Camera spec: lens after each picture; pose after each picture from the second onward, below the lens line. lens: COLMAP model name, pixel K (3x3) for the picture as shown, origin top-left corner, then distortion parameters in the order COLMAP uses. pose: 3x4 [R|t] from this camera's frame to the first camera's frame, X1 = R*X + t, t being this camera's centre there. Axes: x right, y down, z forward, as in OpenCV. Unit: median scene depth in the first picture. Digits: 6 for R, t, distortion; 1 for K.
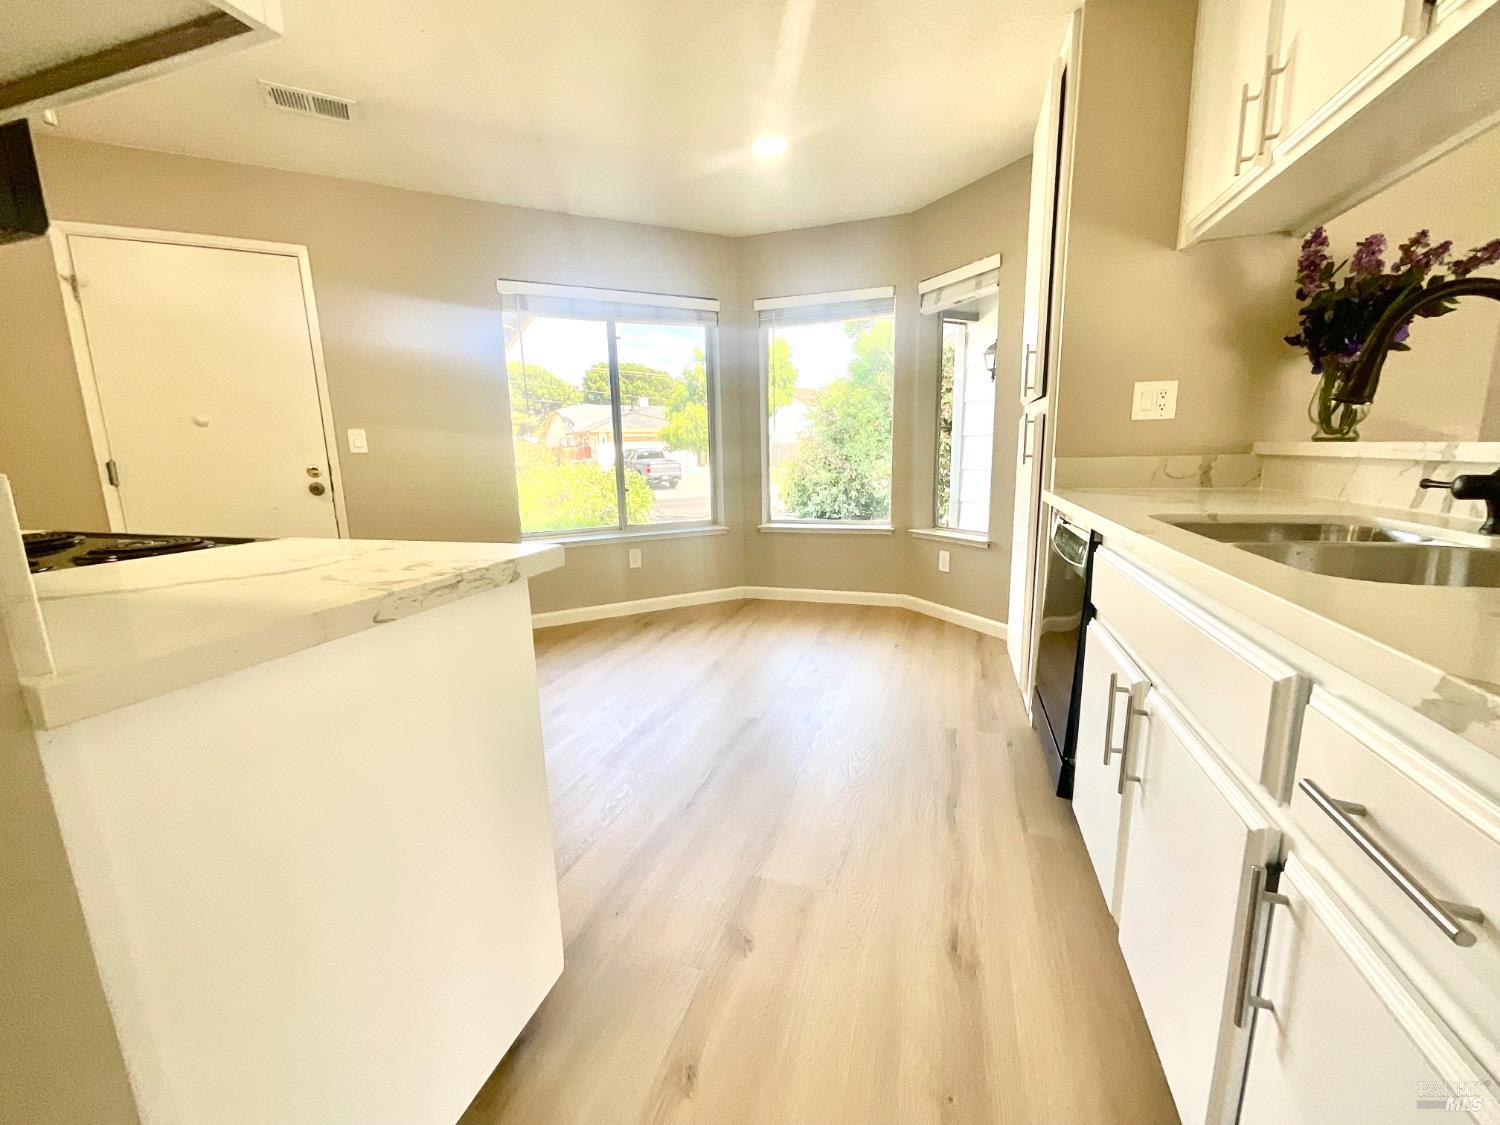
lens RADIAL K [[608.7, 0, 747.0], [0, 608.7, 558.3], [0, 0, 1]] dist [0.000088, 0.000313]
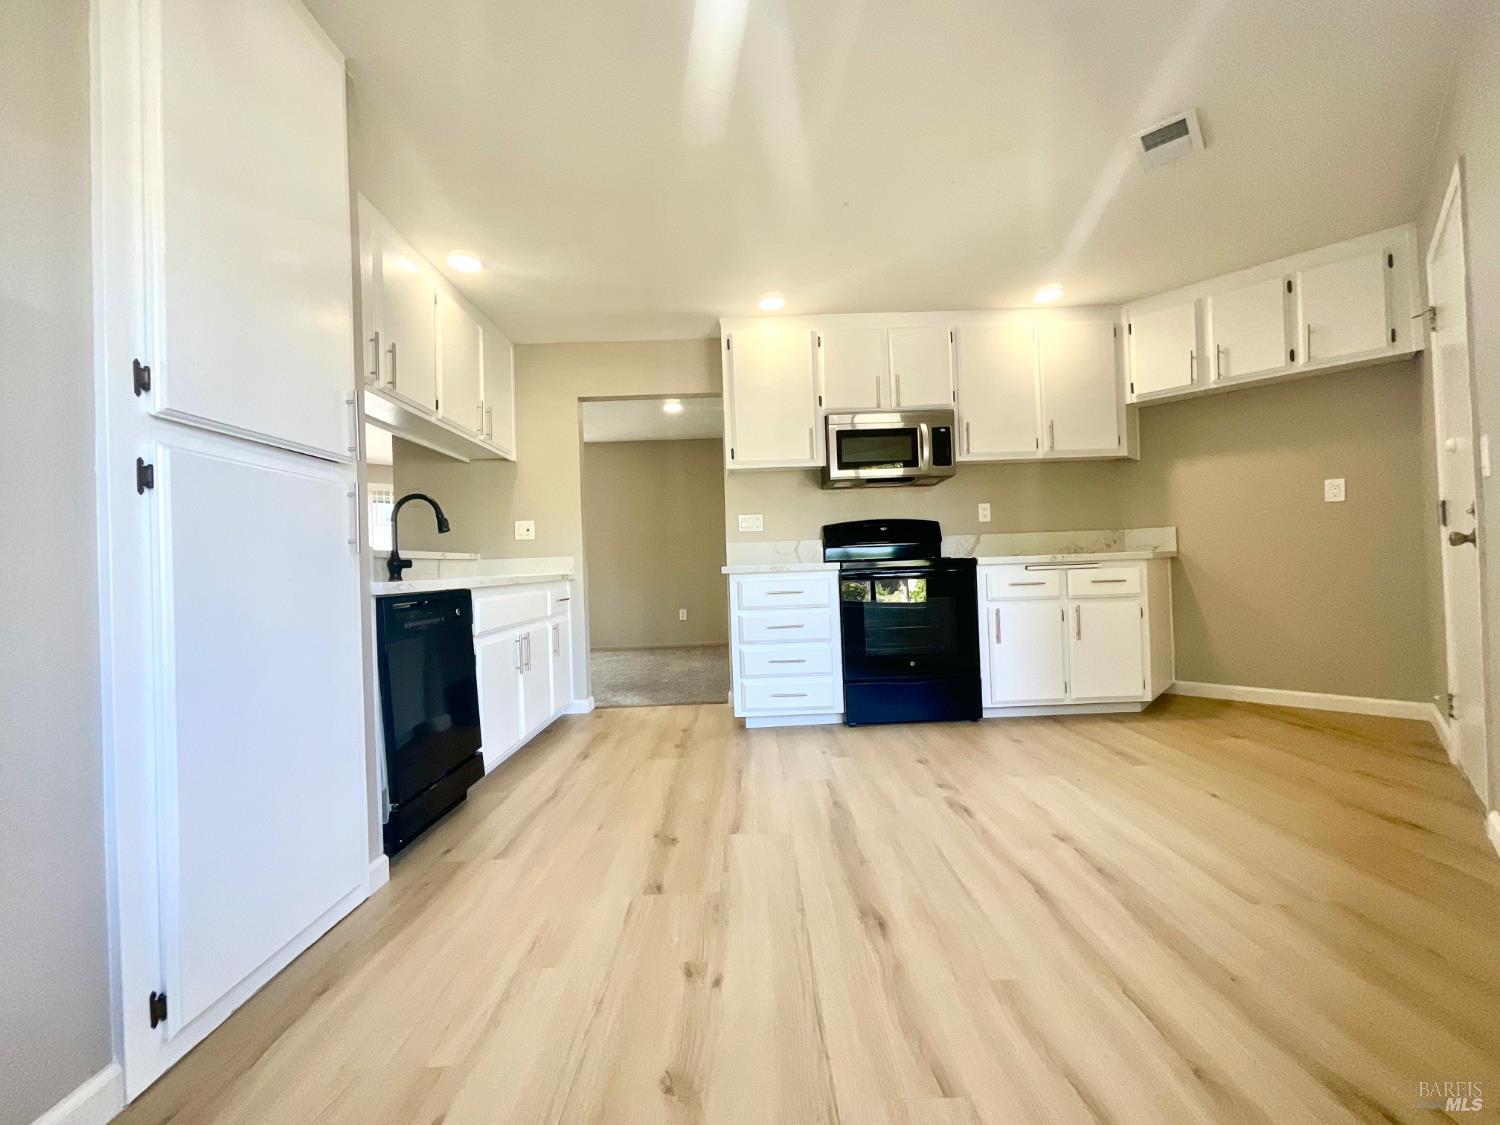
lens RADIAL K [[608.7, 0, 746.4], [0, 608.7, 561.3], [0, 0, 1]] dist [0.000088, 0.000313]
pose [[-0.950054, 0.060419, -0.306182, 0.156833], [0.007550, 0.985243, 0.170993, -0.171838], [0.311995, 0.160141, -0.936490, 1.183886]]
